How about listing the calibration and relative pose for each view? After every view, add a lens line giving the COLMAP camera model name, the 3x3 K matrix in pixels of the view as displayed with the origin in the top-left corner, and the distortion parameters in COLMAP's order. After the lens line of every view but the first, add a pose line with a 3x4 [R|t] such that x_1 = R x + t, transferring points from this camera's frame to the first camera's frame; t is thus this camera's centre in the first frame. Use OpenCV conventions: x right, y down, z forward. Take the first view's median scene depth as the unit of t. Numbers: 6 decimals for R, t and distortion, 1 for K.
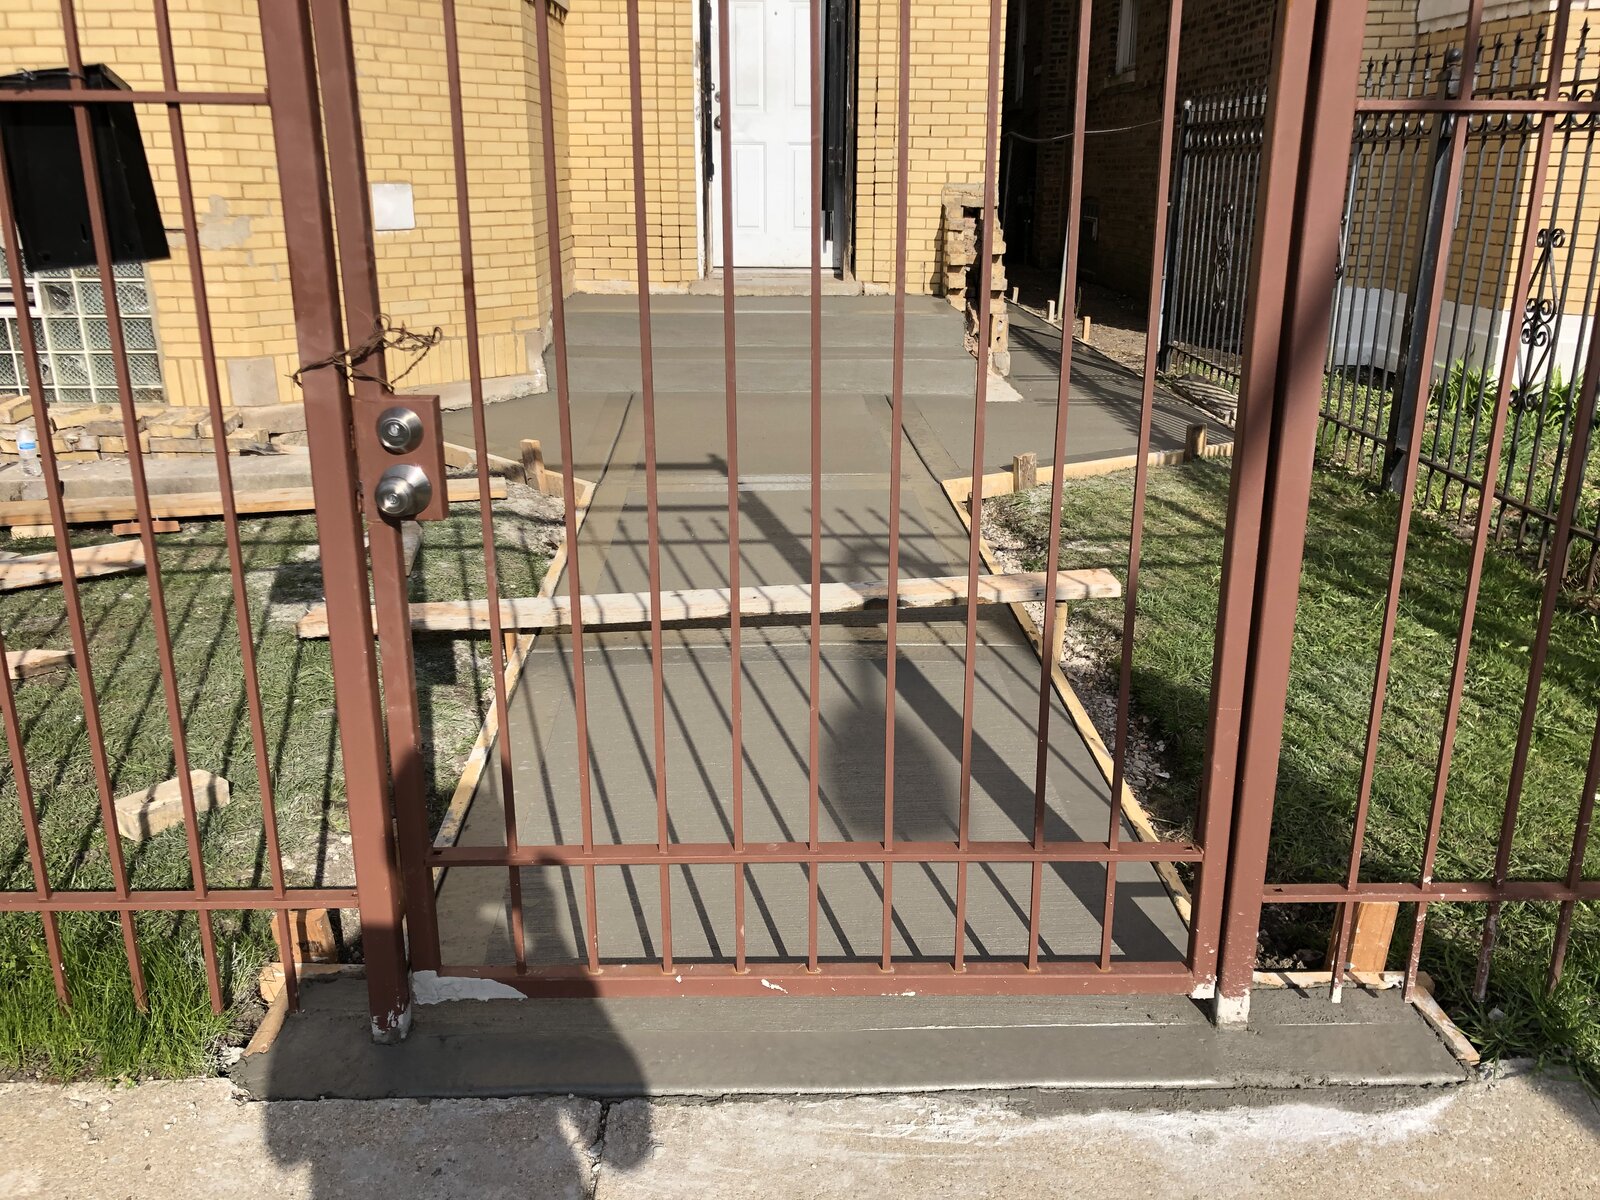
lens RADIAL K [[1336.2, 0, 800.0], [0, 1336.2, 600.0], [0, 0, 1]] dist [0.016394, -0.017118]
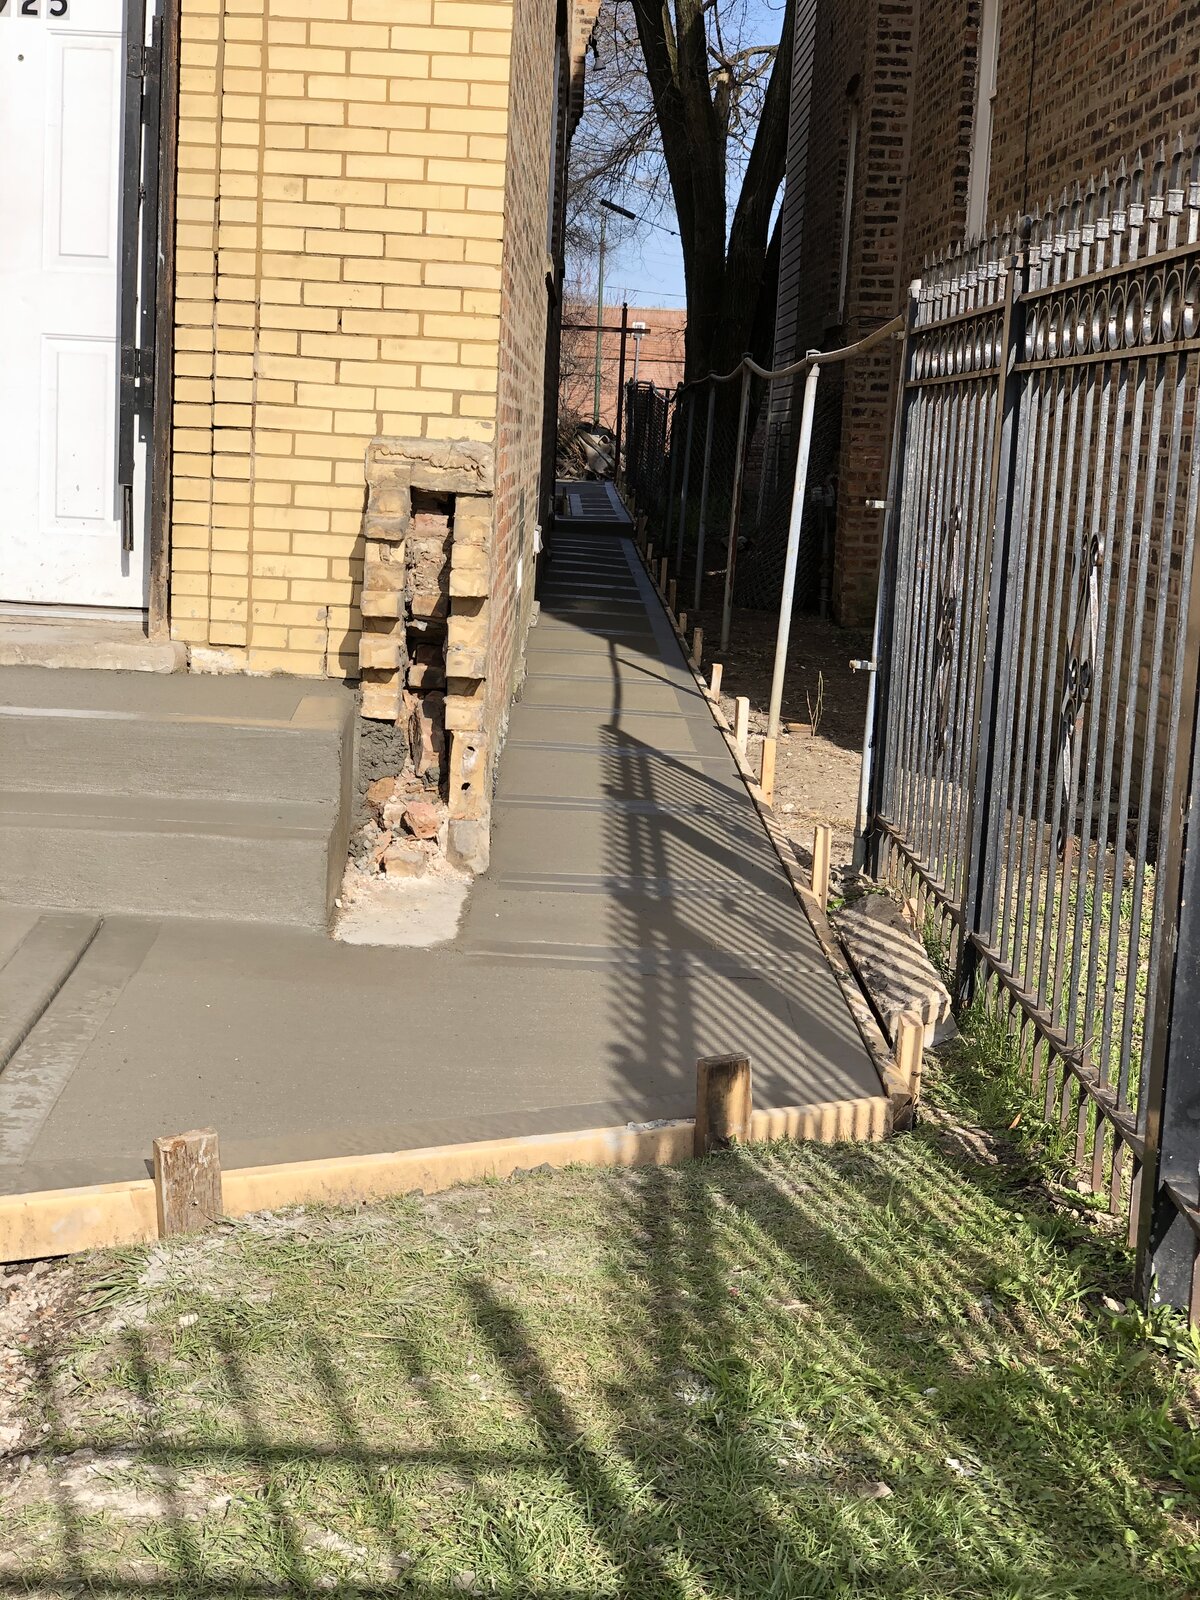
lens RADIAL K [[2404.5, 0, 600.0], [0, 2404.5, 800.0], [0, 0, 1]] dist [0.073177, 0.020726]
pose [[0.998918, 0.045281, -0.010620, 0.201528], [-0.046395, 0.986161, -0.159165, -0.070677], [0.003266, 0.159486, 0.987195, 0.237112]]
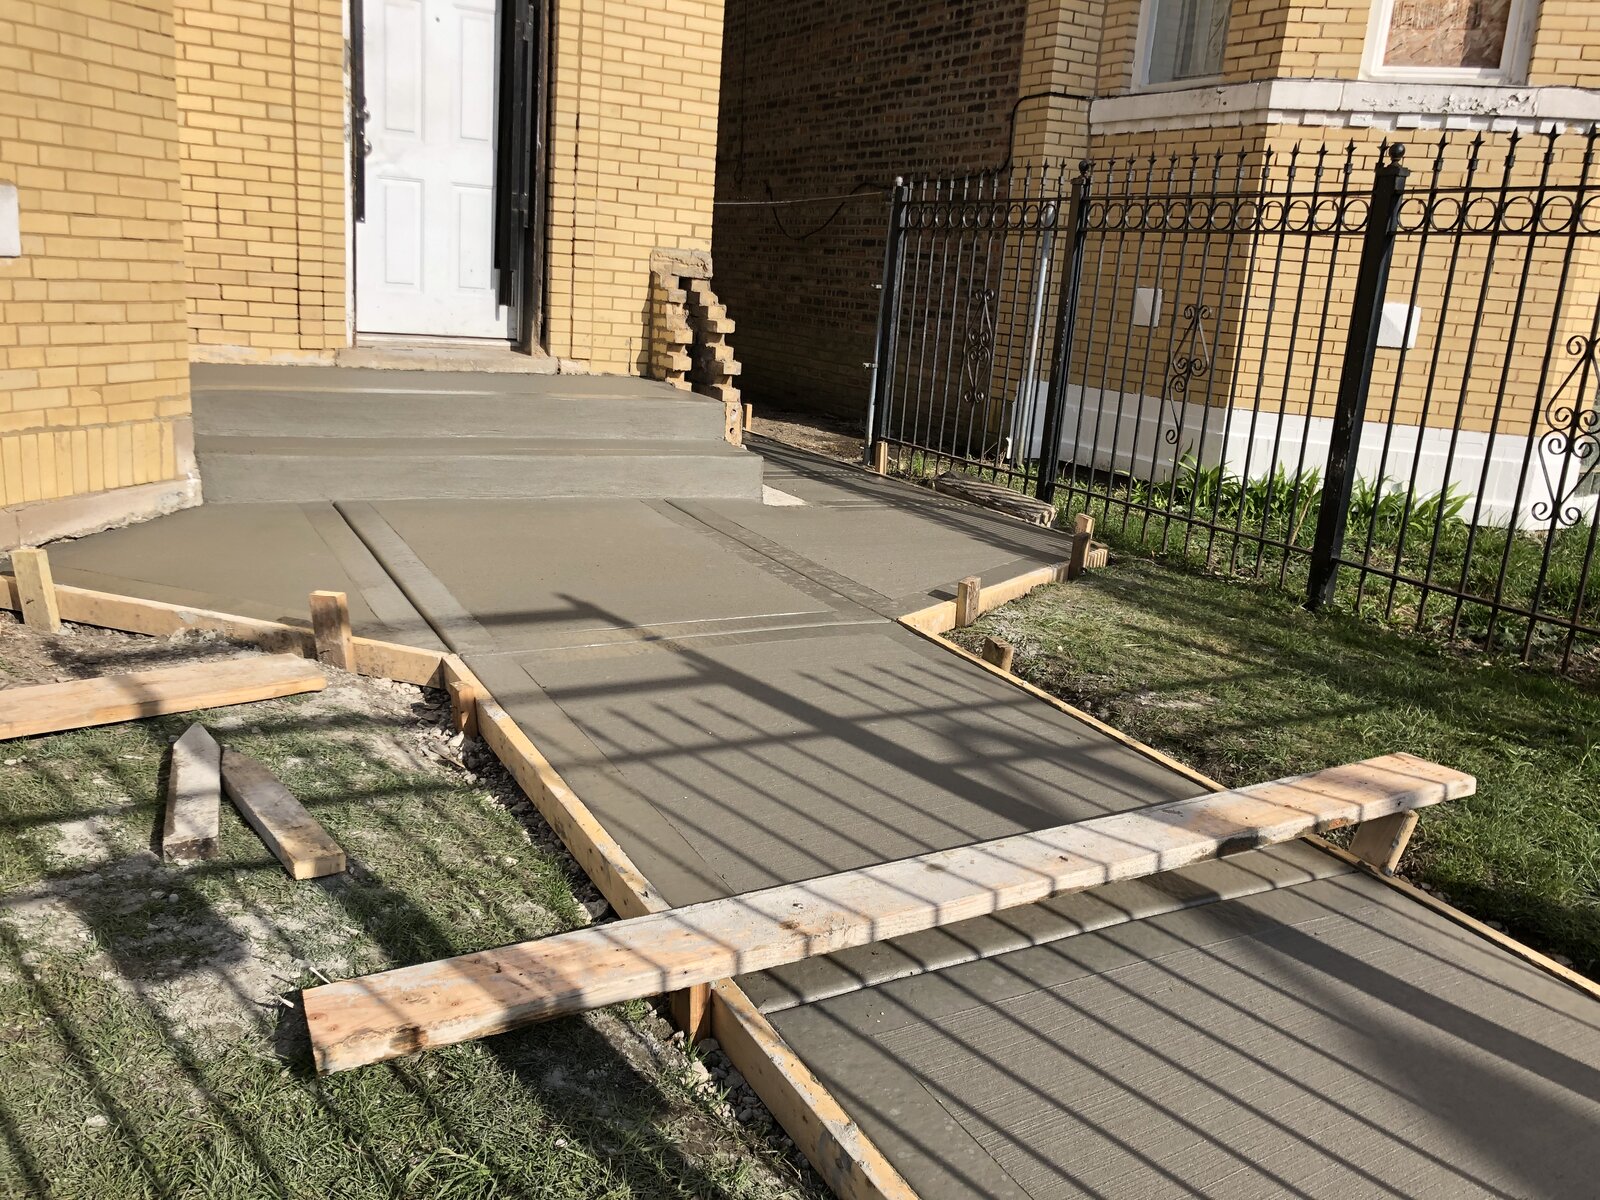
lens RADIAL K [[1319.5, 0, 800.0], [0, 1319.5, 600.0], [0, 0, 1]] dist [0.003232, 0.004974]
pose [[0.886705, -0.052027, 0.459400, -0.209061], [0.075603, 0.996590, -0.033059, -0.055397], [-0.456113, 0.064046, 0.887614, 0.236677]]
